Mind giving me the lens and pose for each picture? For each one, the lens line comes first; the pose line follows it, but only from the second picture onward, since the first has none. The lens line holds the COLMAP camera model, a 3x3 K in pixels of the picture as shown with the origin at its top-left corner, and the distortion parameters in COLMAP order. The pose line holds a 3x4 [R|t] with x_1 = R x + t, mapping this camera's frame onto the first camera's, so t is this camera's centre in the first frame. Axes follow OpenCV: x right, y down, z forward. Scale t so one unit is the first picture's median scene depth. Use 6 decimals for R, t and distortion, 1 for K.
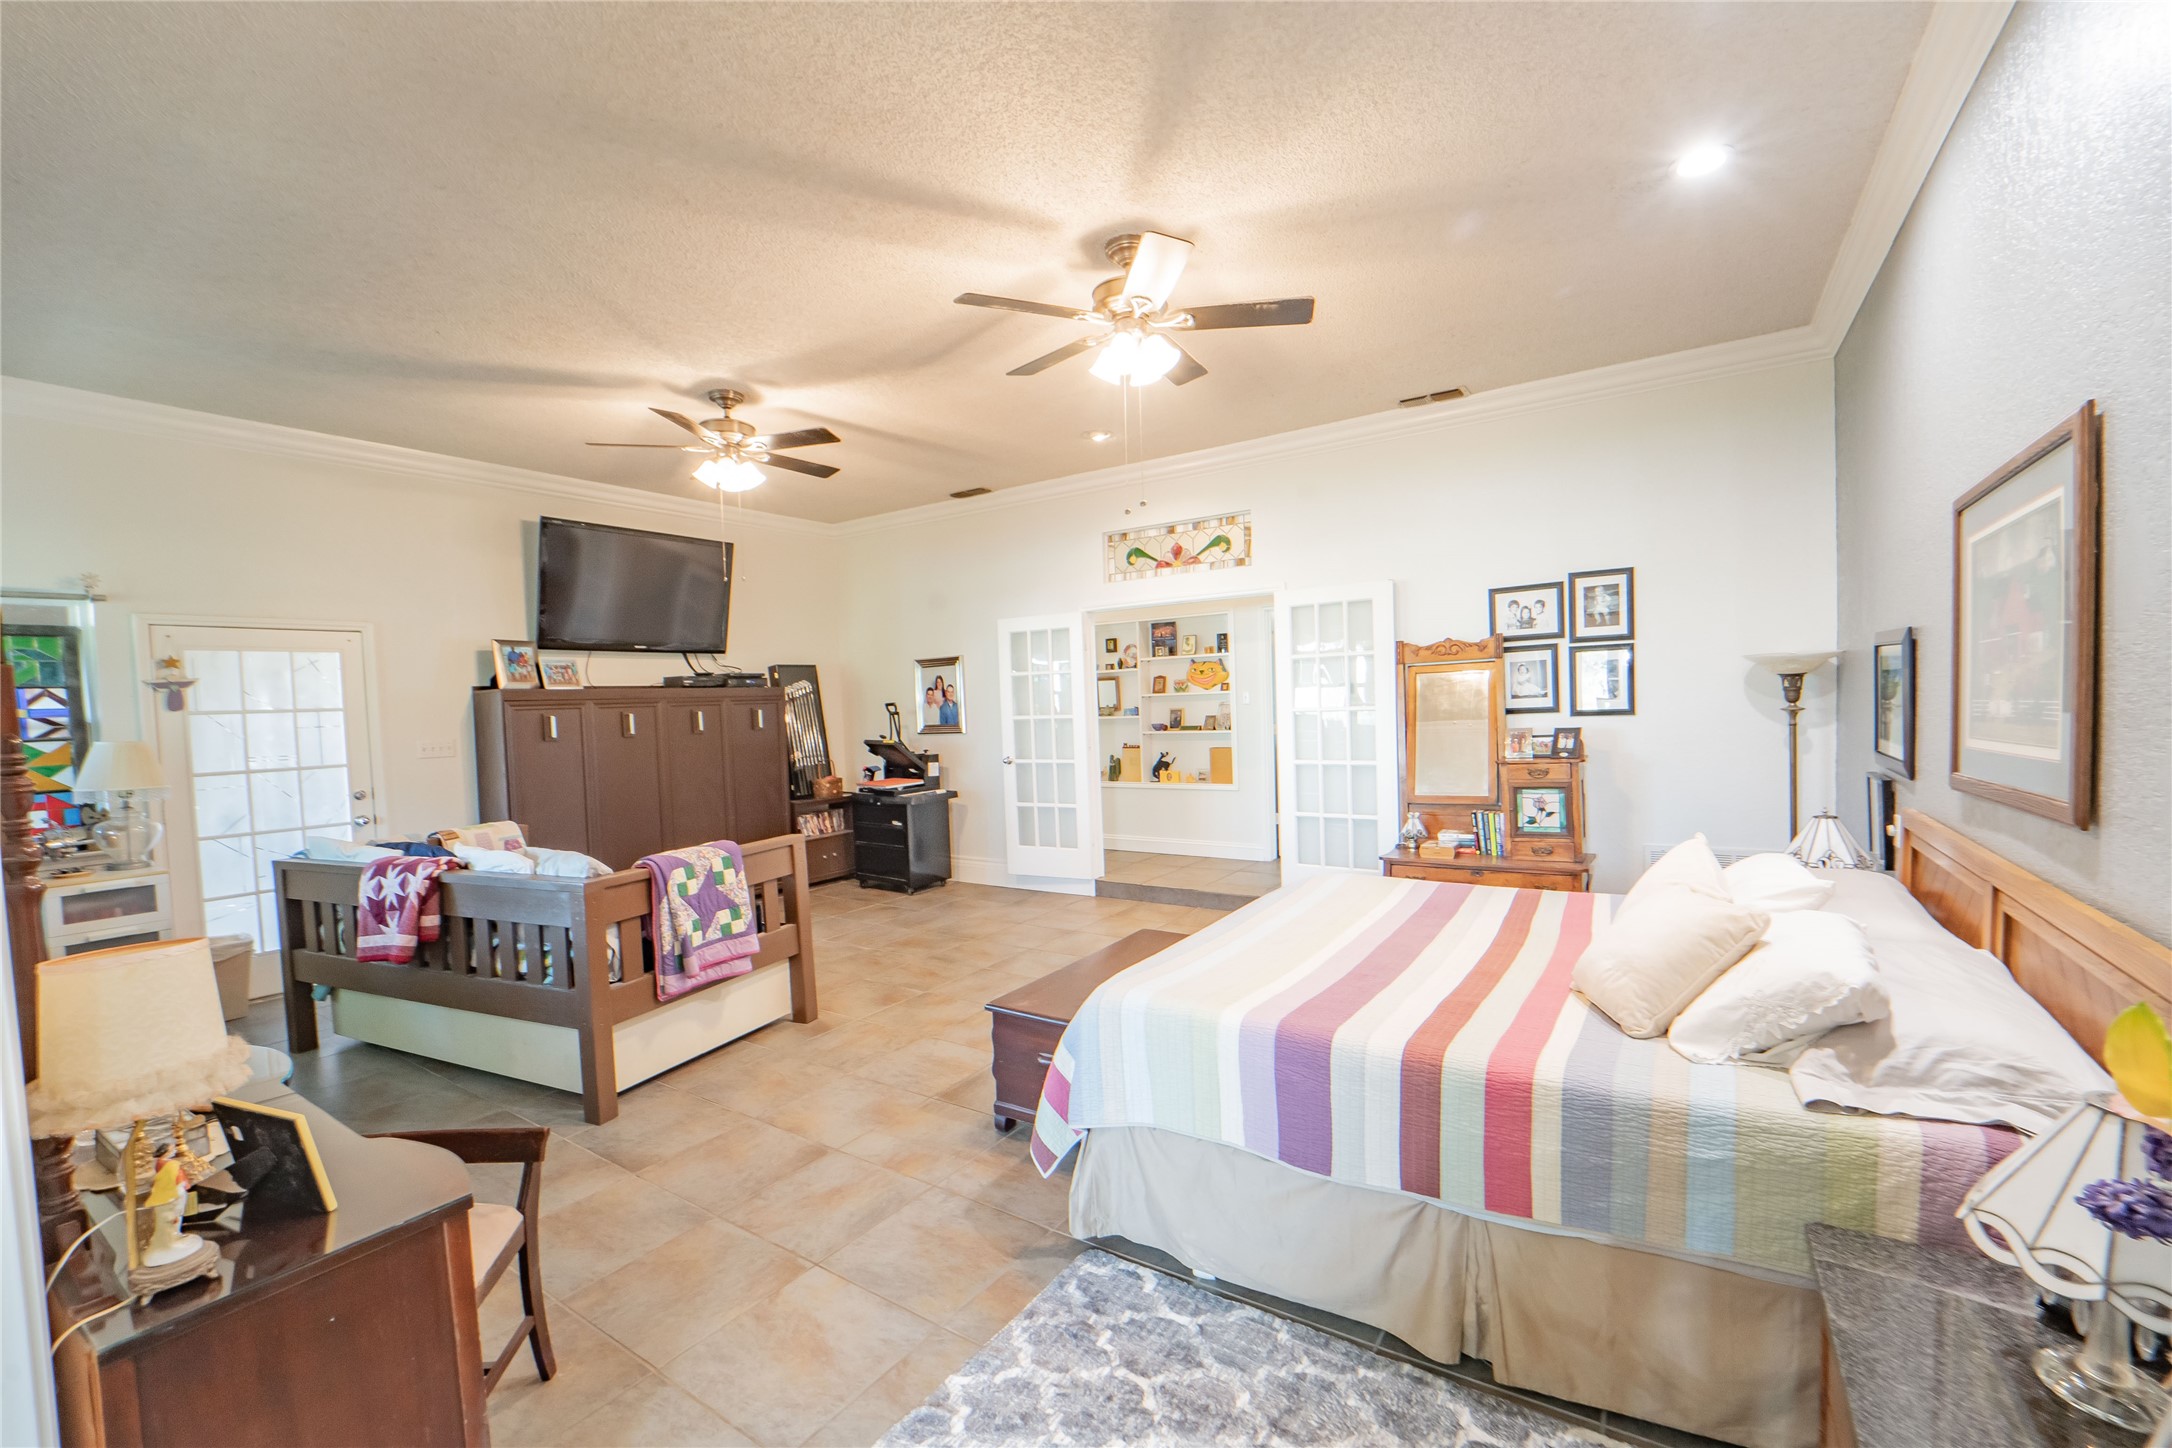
lens RADIAL K [[890.8, 0, 1084.1], [0, 890.8, 735.6], [0, 0, 1]] dist [-0.023282, -0.000179]
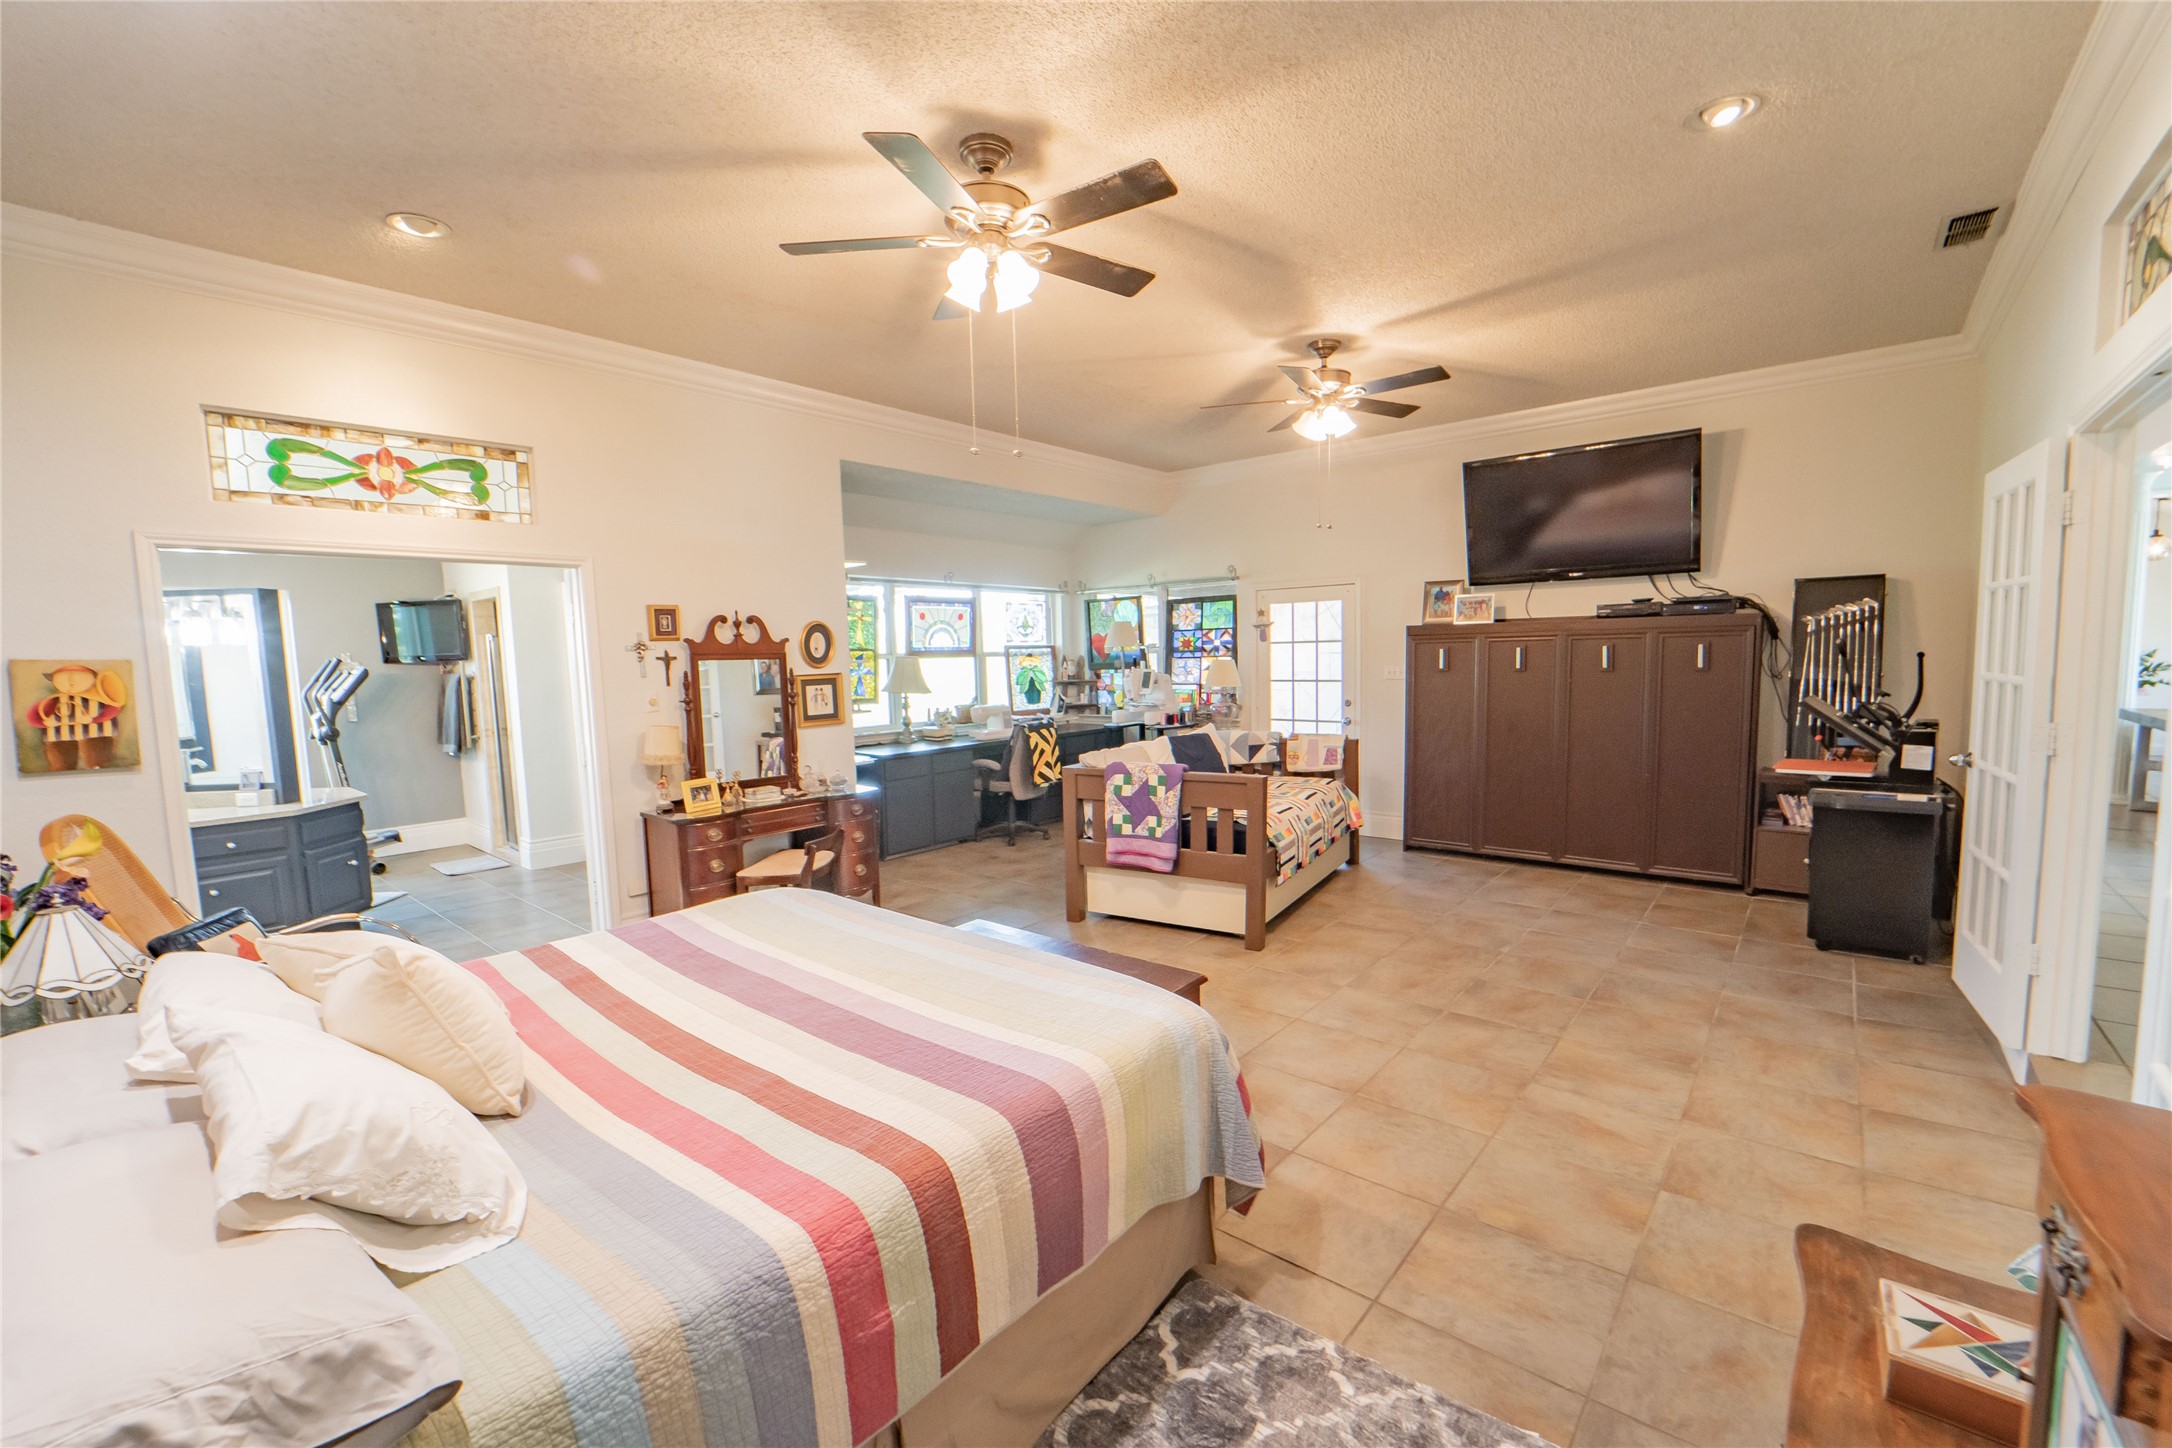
lens RADIAL K [[890.8, 0, 1084.1], [0, 890.8, 735.6], [0, 0, 1]] dist [-0.023282, -0.000179]
pose [[-0.122803, 0.127537, -0.984202, 0.655838], [-0.010366, 0.991489, 0.129775, -0.063747], [0.992377, 0.026139, -0.120436, 0.815932]]
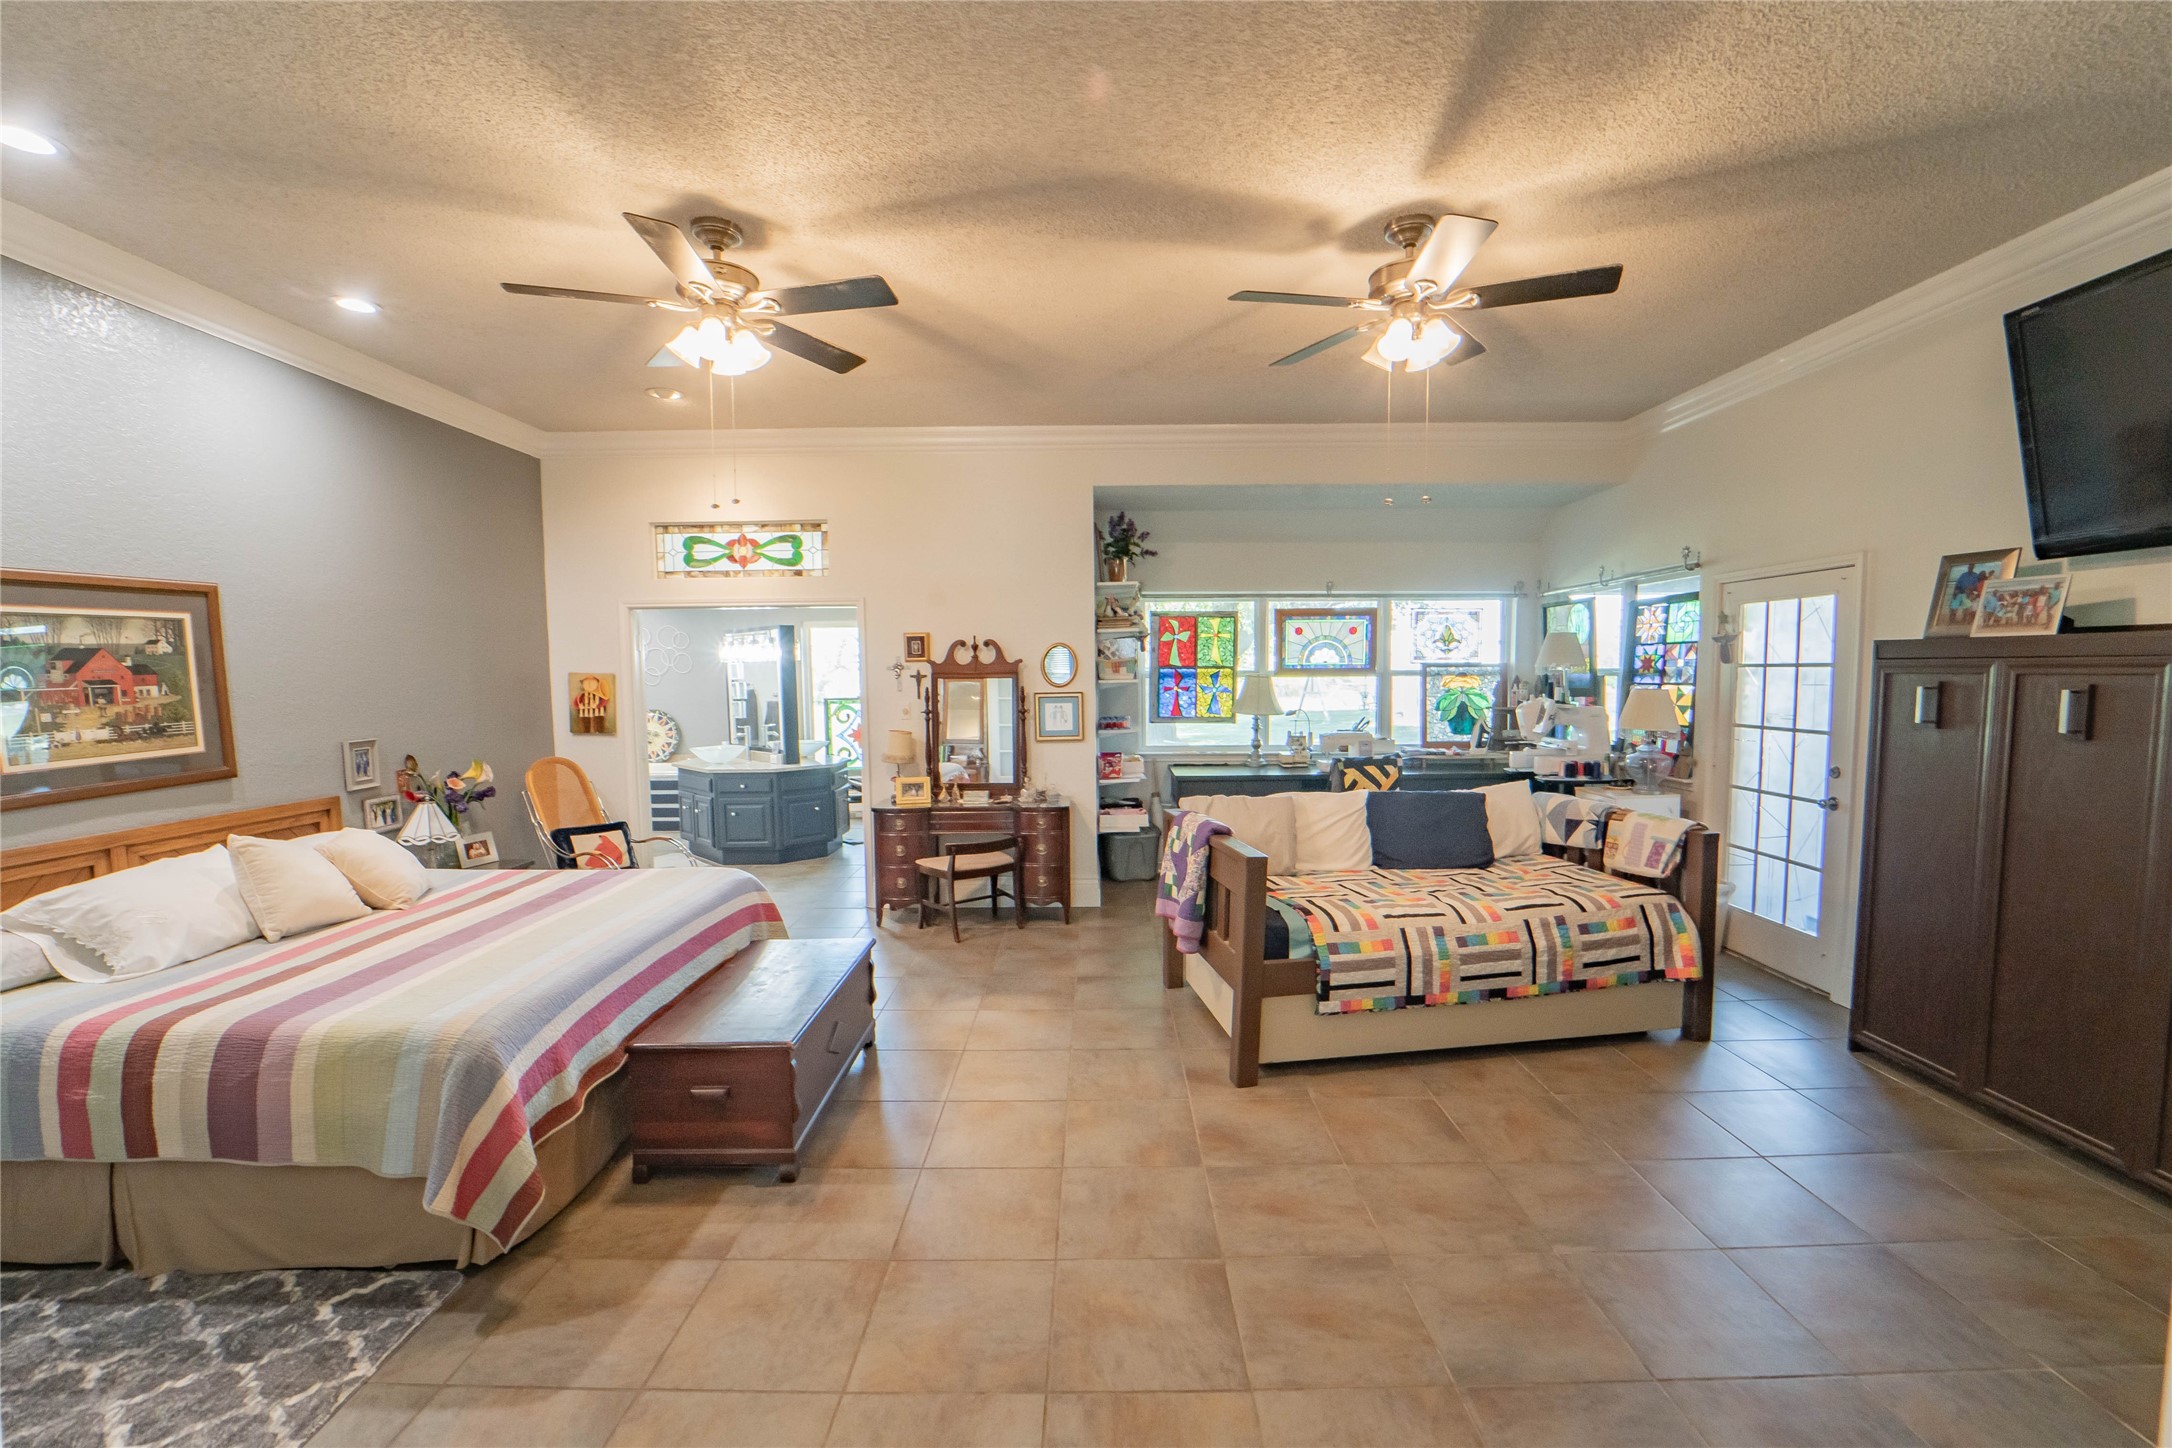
lens RADIAL K [[890.8, 0, 1084.1], [0, 890.8, 735.6], [0, 0, 1]] dist [-0.023282, -0.000179]
pose [[-0.838429, 0.080672, -0.539007, 0.188354], [0.017062, 0.992385, 0.121988, -0.080313], [0.544743, 0.093081, -0.833421, 1.387672]]
